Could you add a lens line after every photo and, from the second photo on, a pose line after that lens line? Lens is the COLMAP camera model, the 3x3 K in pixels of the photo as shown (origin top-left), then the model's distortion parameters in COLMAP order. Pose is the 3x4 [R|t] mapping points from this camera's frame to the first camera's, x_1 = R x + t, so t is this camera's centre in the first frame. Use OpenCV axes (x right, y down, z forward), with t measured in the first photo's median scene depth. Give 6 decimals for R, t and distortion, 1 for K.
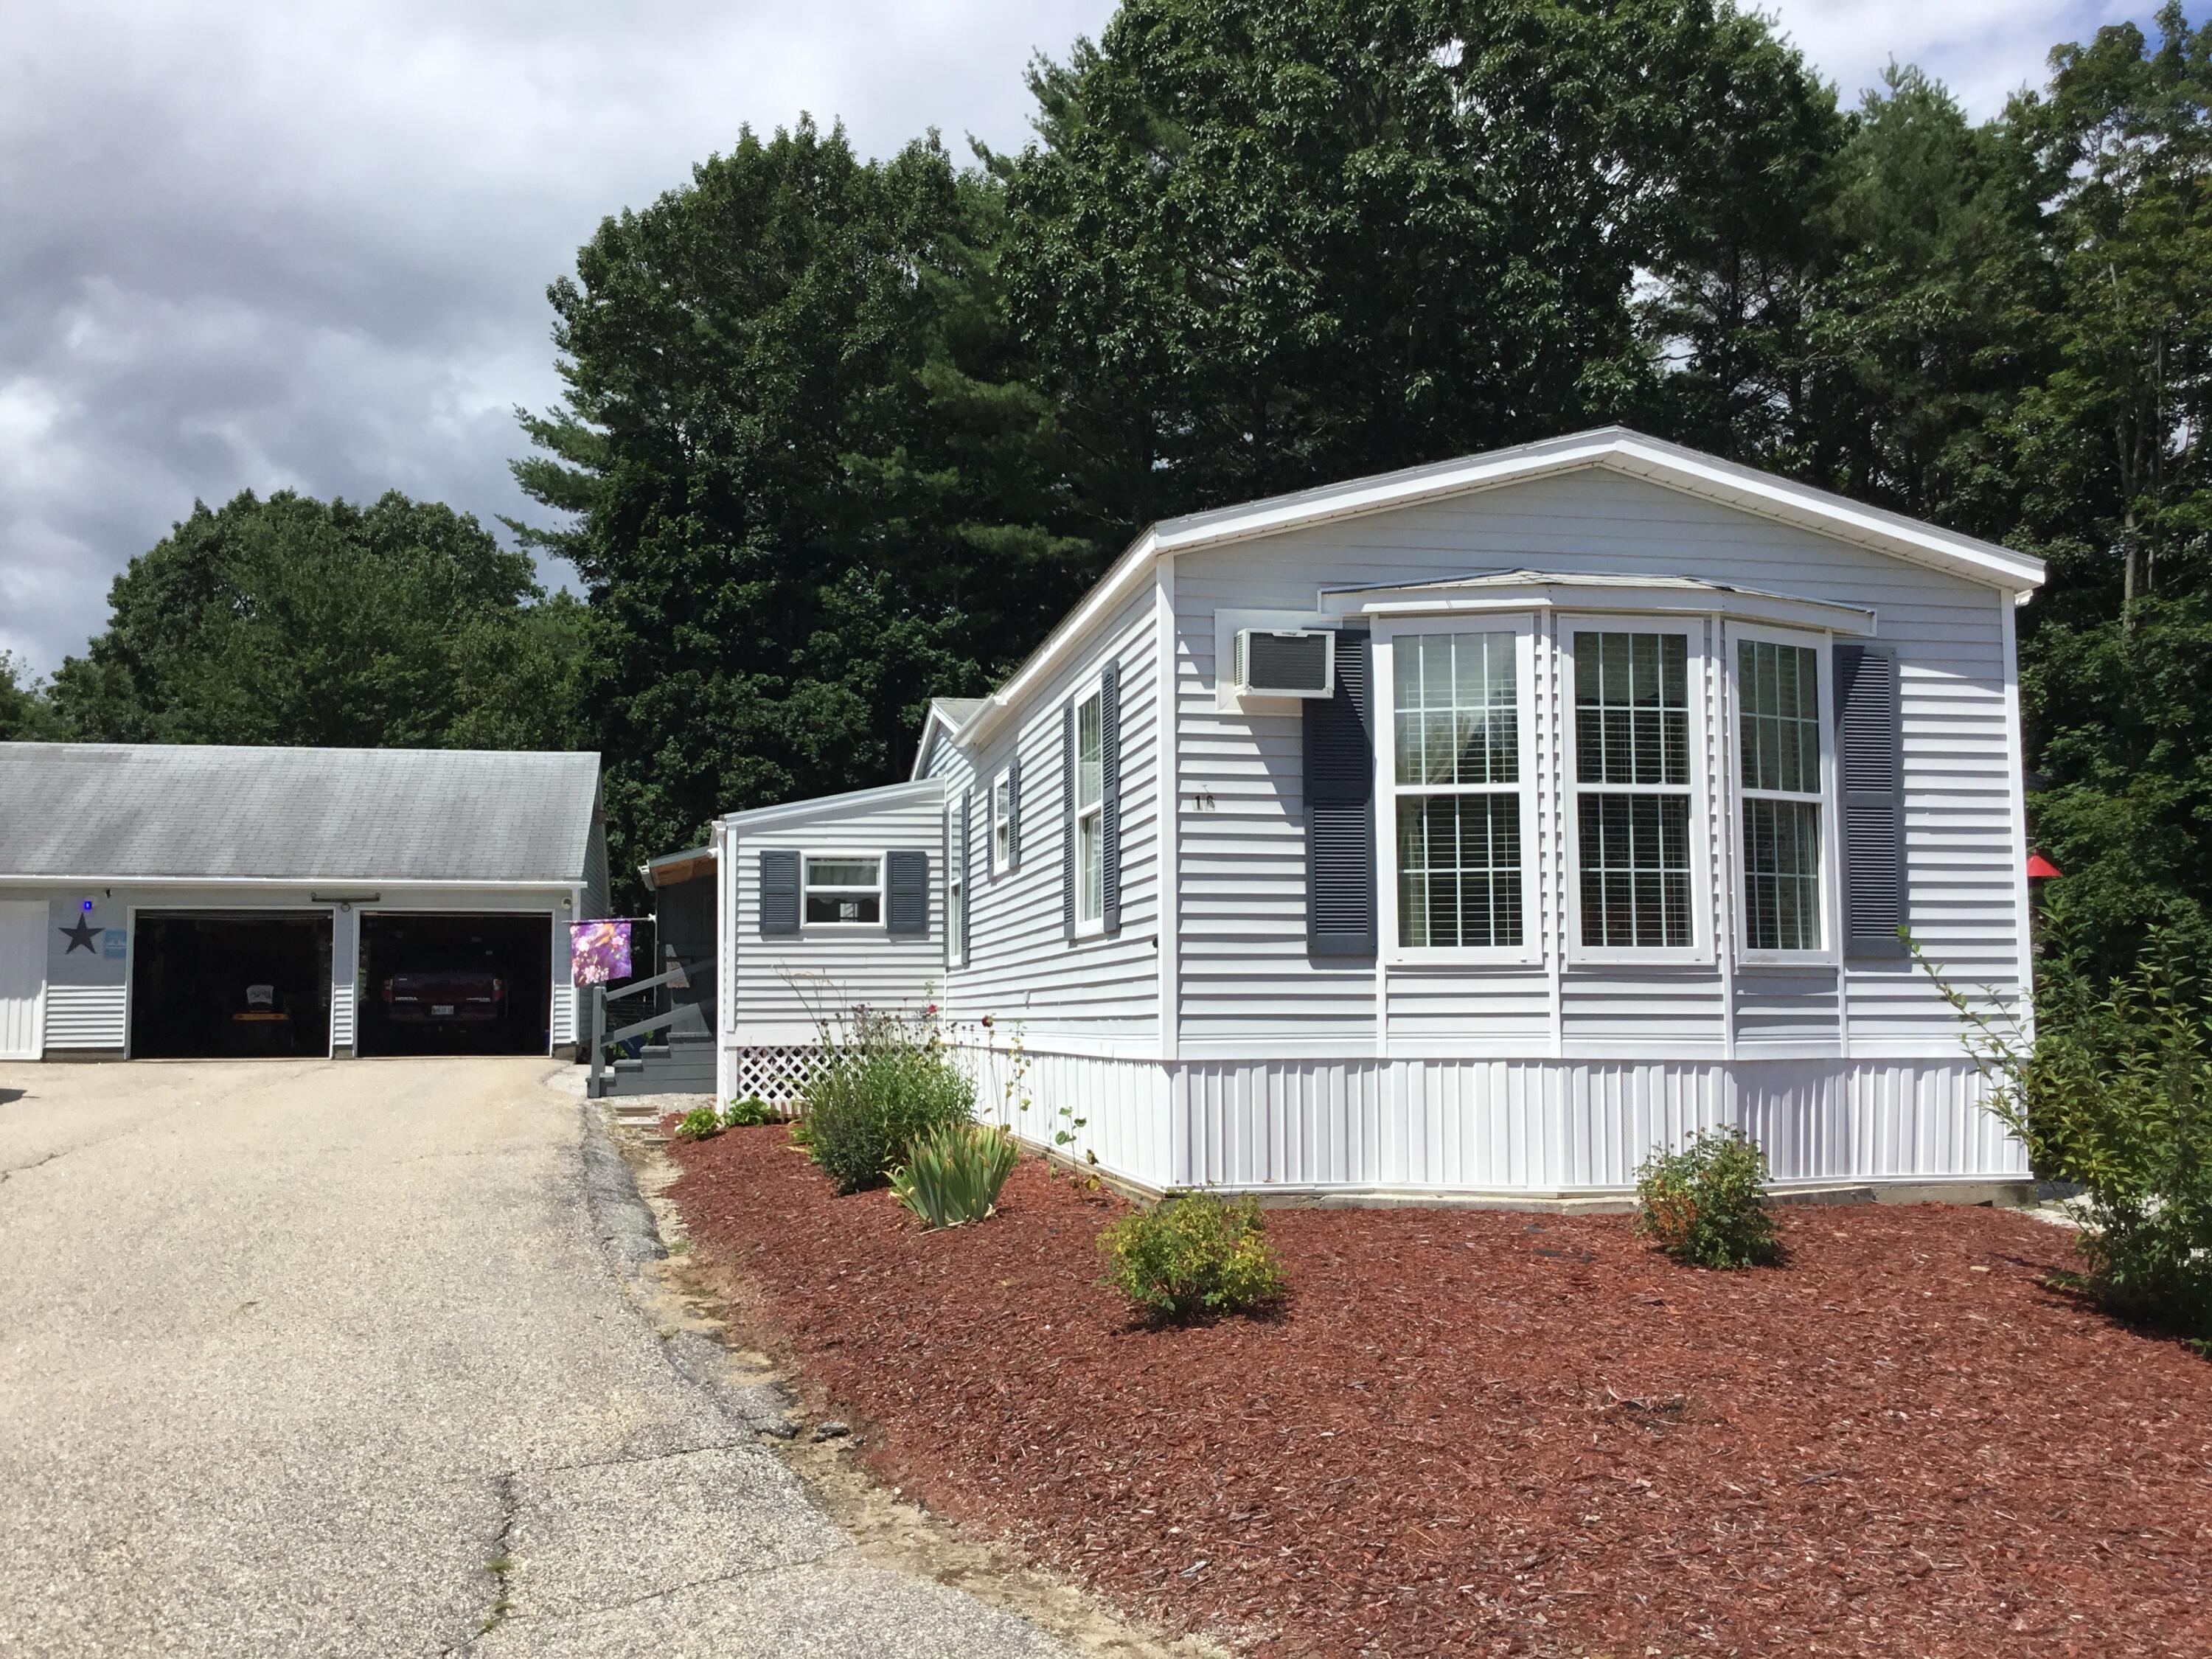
lens RADIAL K [[2019.3, 0, 1106.0], [0, 2019.3, 829.5], [0, 0, 1]] dist [0.072373, -0.003904]
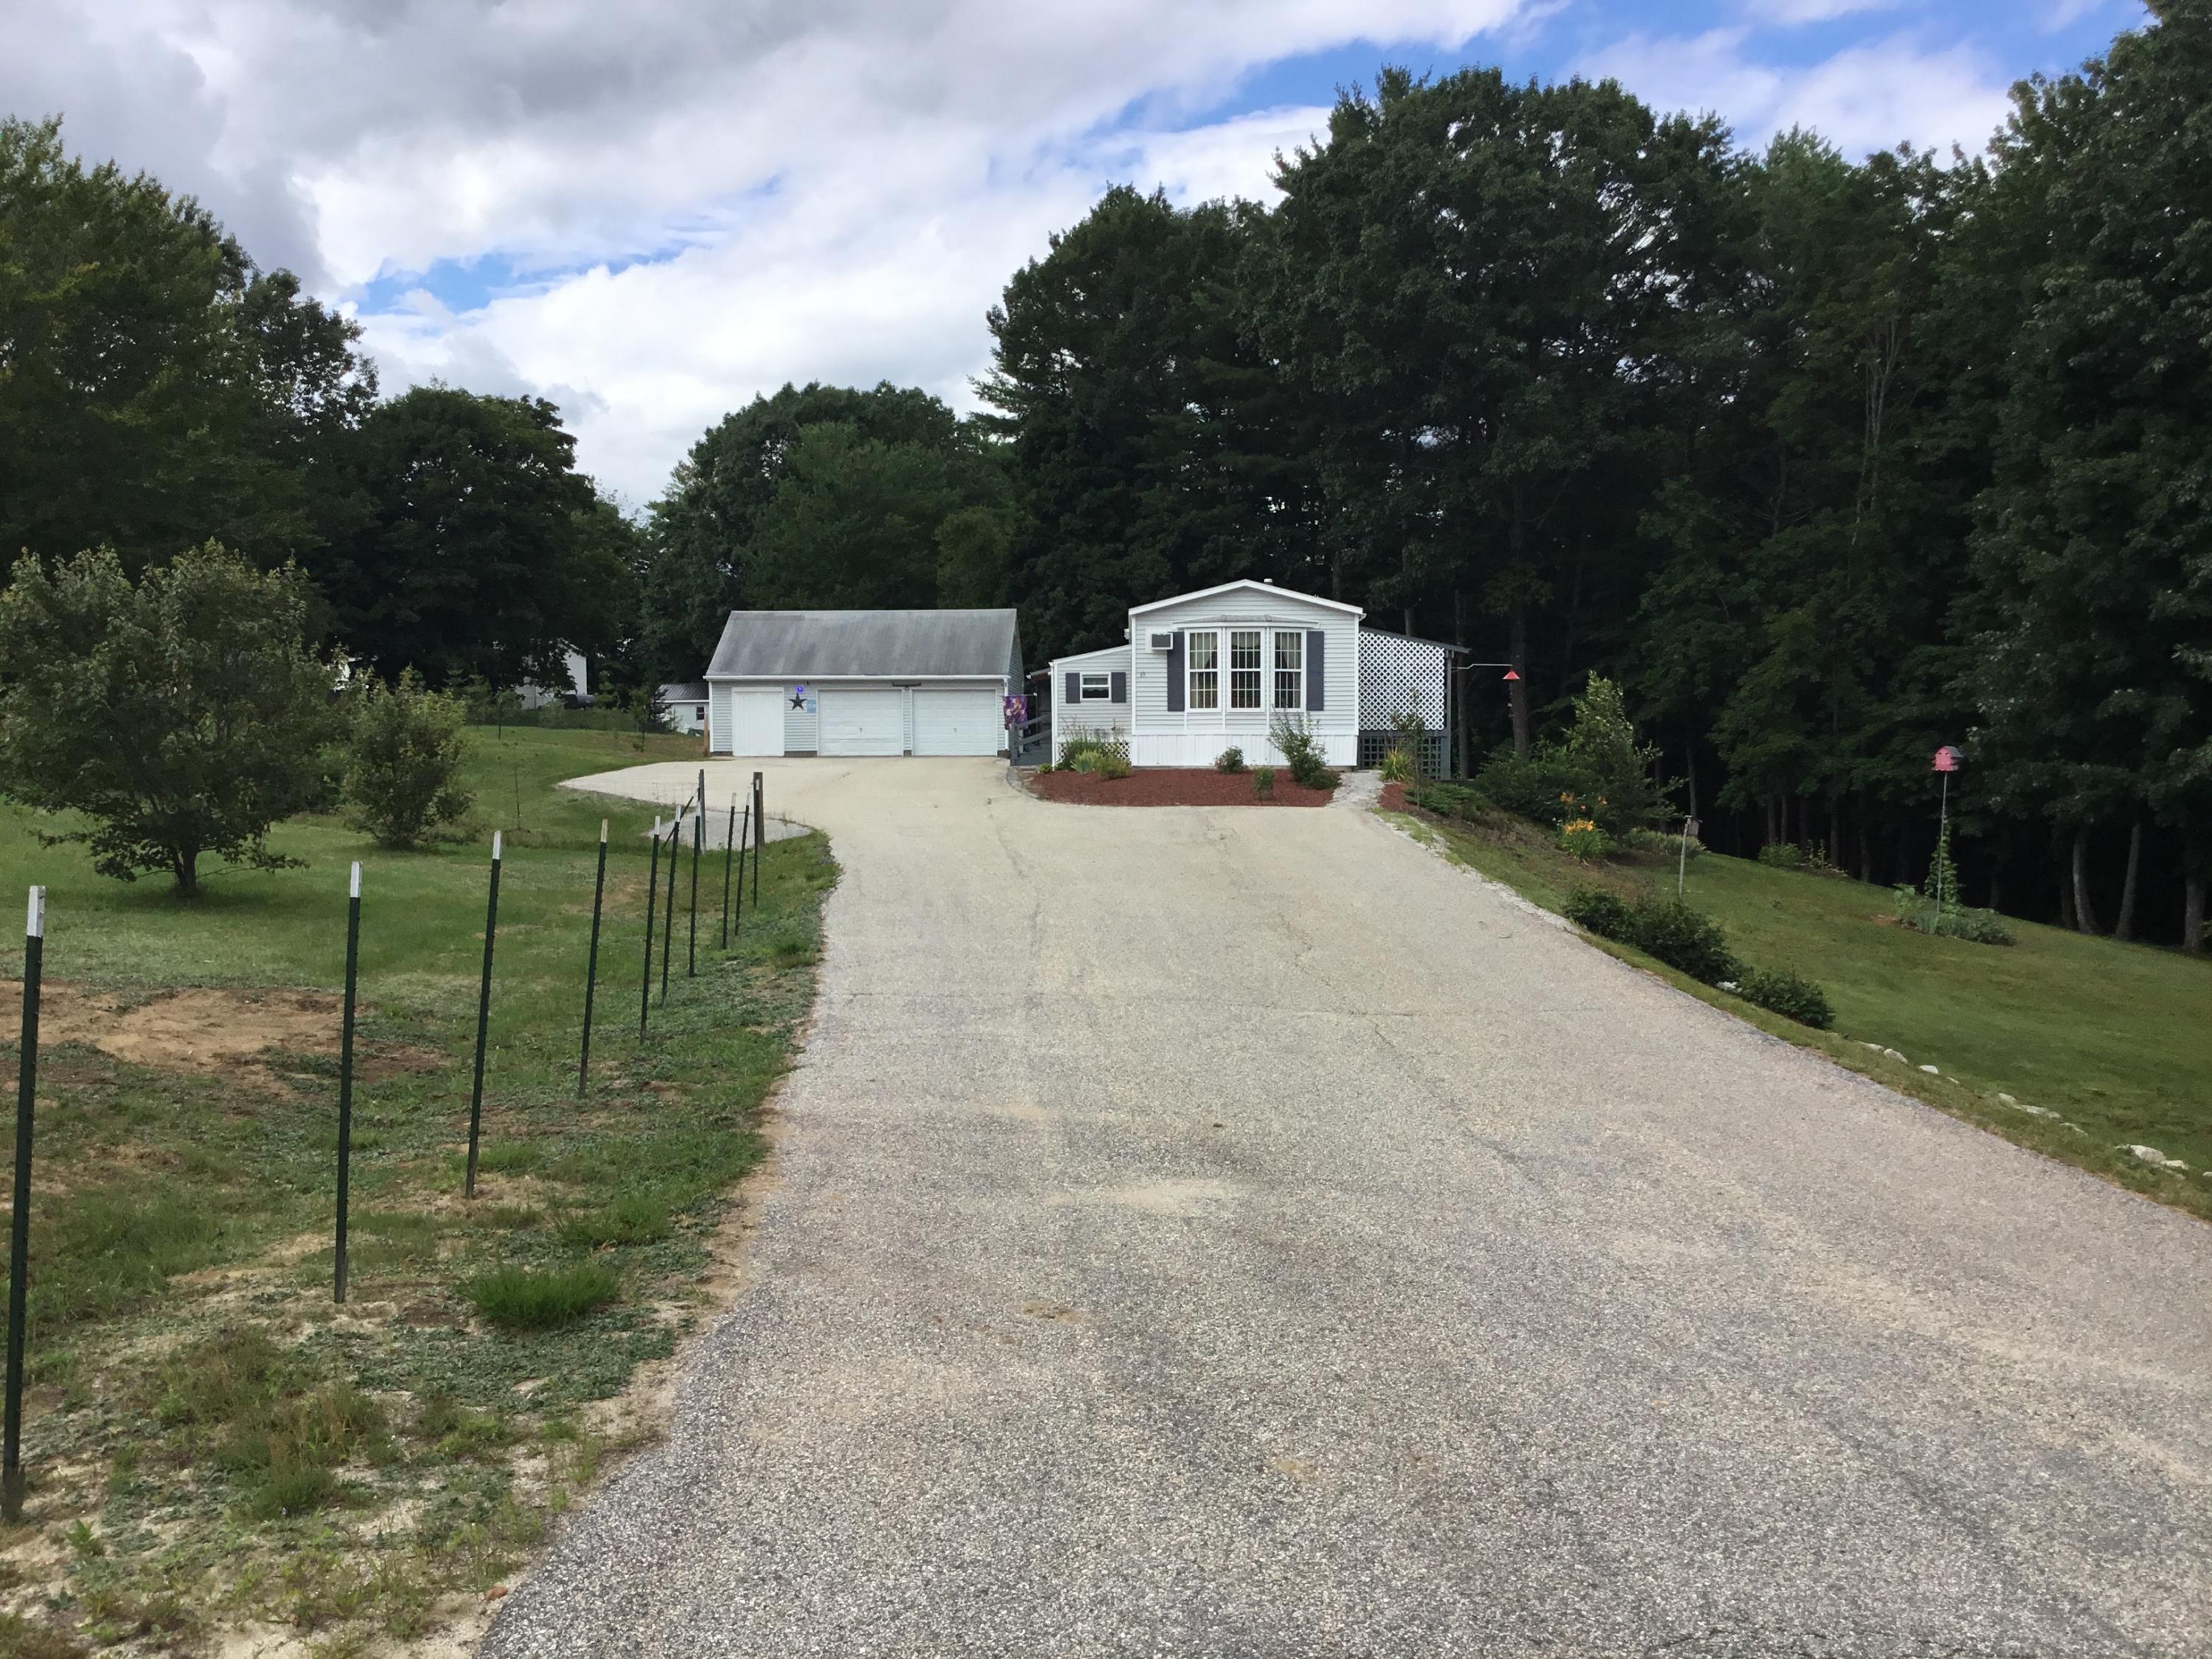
lens RADIAL K [[2005.2, 0, 1106.0], [0, 2005.2, 829.5], [0, 0, 1]] dist [-0.191646, -0.001037]
pose [[0.977311, 0.006322, -0.211715, 0.464417], [0.020078, 0.992288, 0.122316, -0.110555], [0.210856, -0.123792, 0.969647, -1.669823]]
